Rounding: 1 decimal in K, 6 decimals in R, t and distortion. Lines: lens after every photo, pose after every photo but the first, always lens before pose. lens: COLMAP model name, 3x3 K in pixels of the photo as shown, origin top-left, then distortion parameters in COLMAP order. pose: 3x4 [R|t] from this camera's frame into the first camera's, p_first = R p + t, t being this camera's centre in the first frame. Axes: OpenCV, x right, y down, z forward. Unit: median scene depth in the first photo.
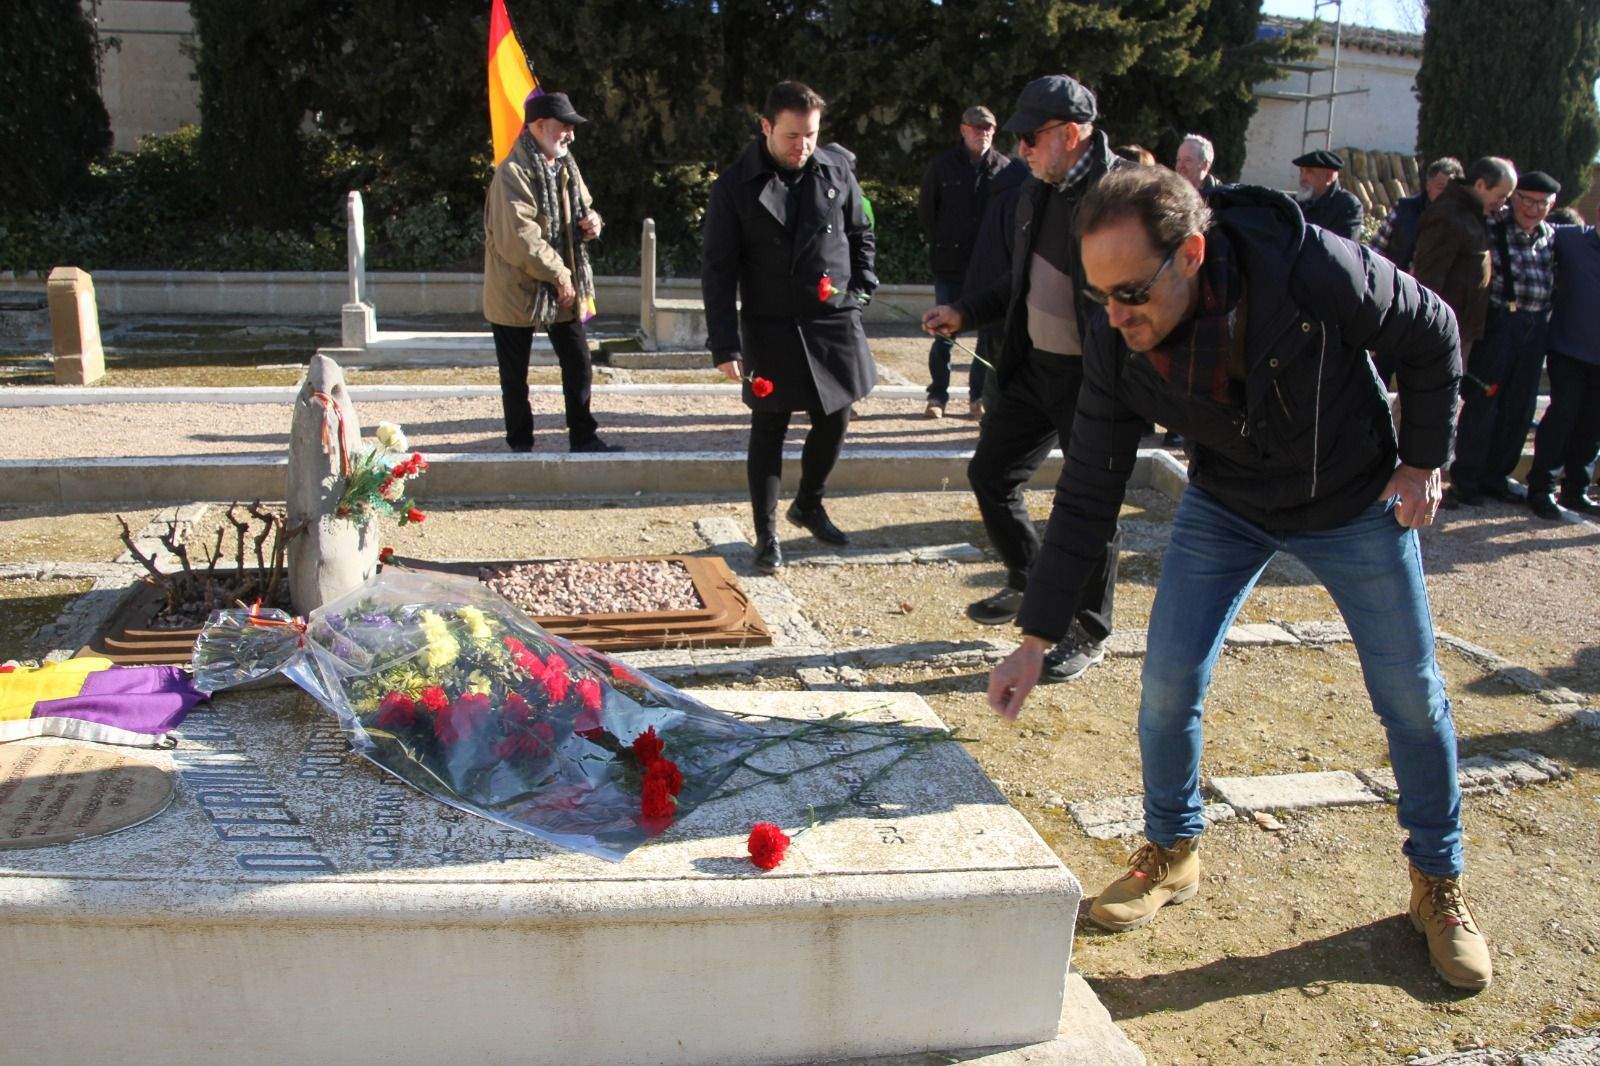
lens RADIAL K [[1308.3, 0, 816.1], [0, 1308.3, 559.6], [0, 0, 1]] dist [-0.187159, 0.121700]
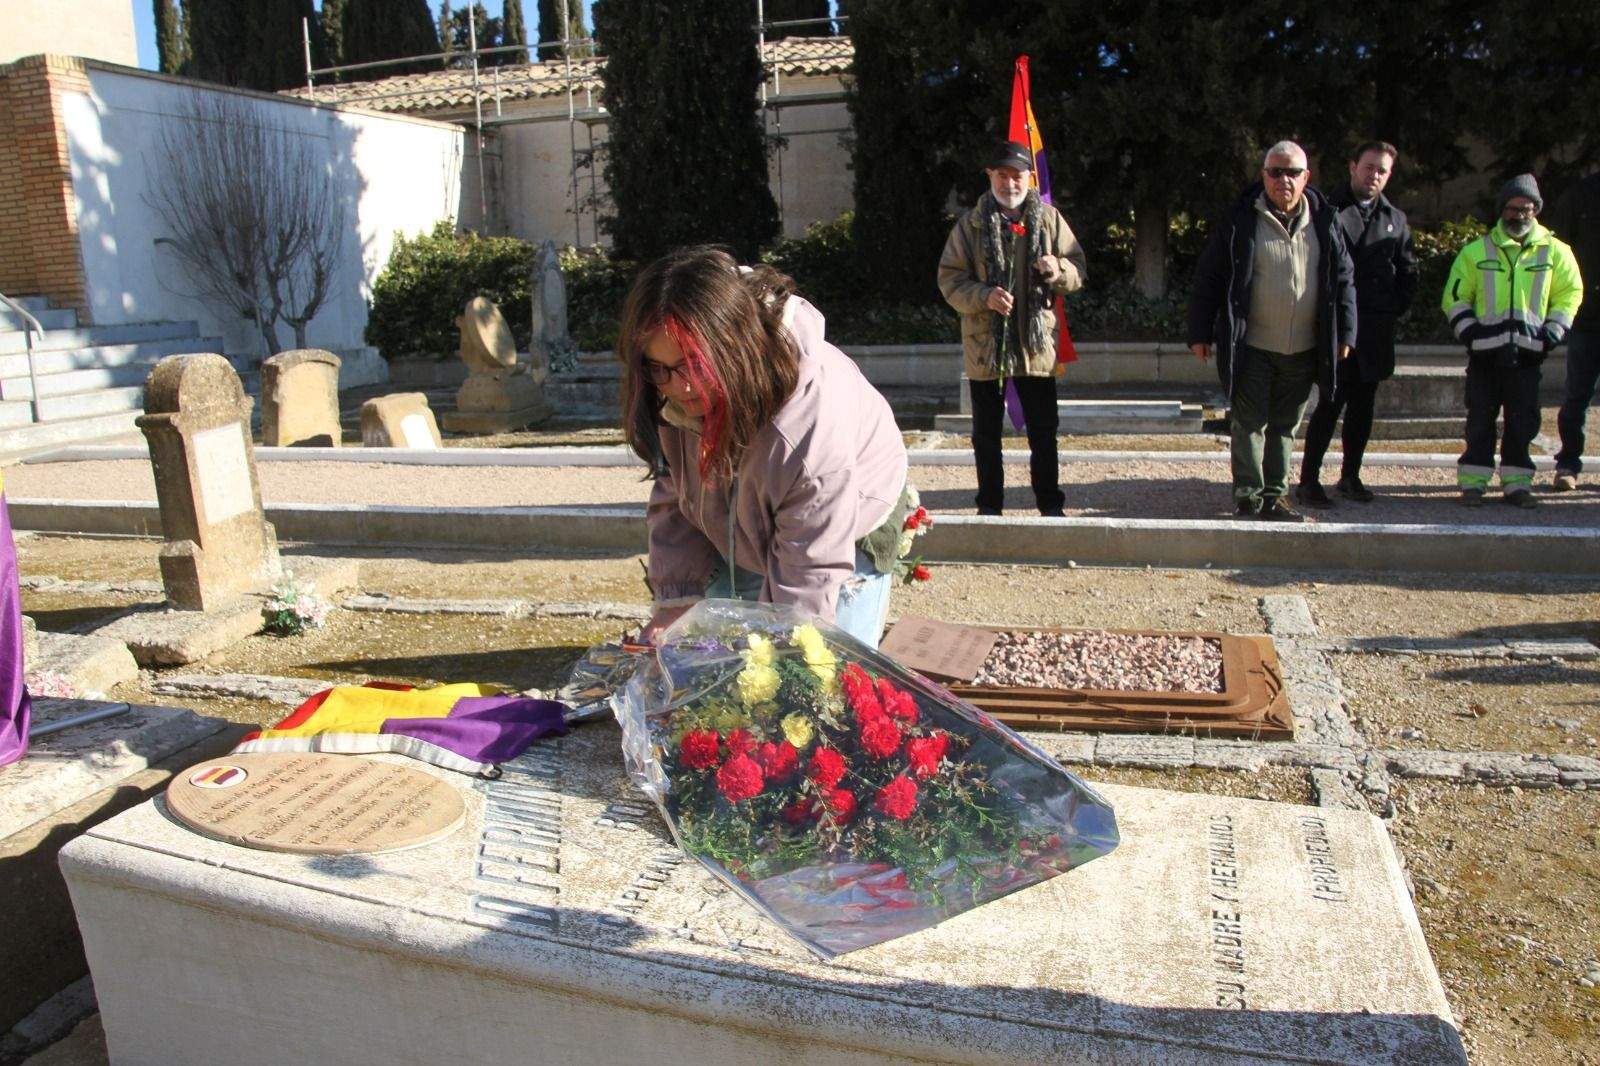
lens RADIAL K [[1308.3, 0, 816.1], [0, 1308.3, 559.6], [0, 0, 1]] dist [-0.187159, 0.121700]
pose [[0.870715, 0.033184, -0.490668, 0.094090], [-0.062604, 0.997083, -0.043660, 0.002819], [0.487788, 0.068733, 0.870252, 0.105146]]
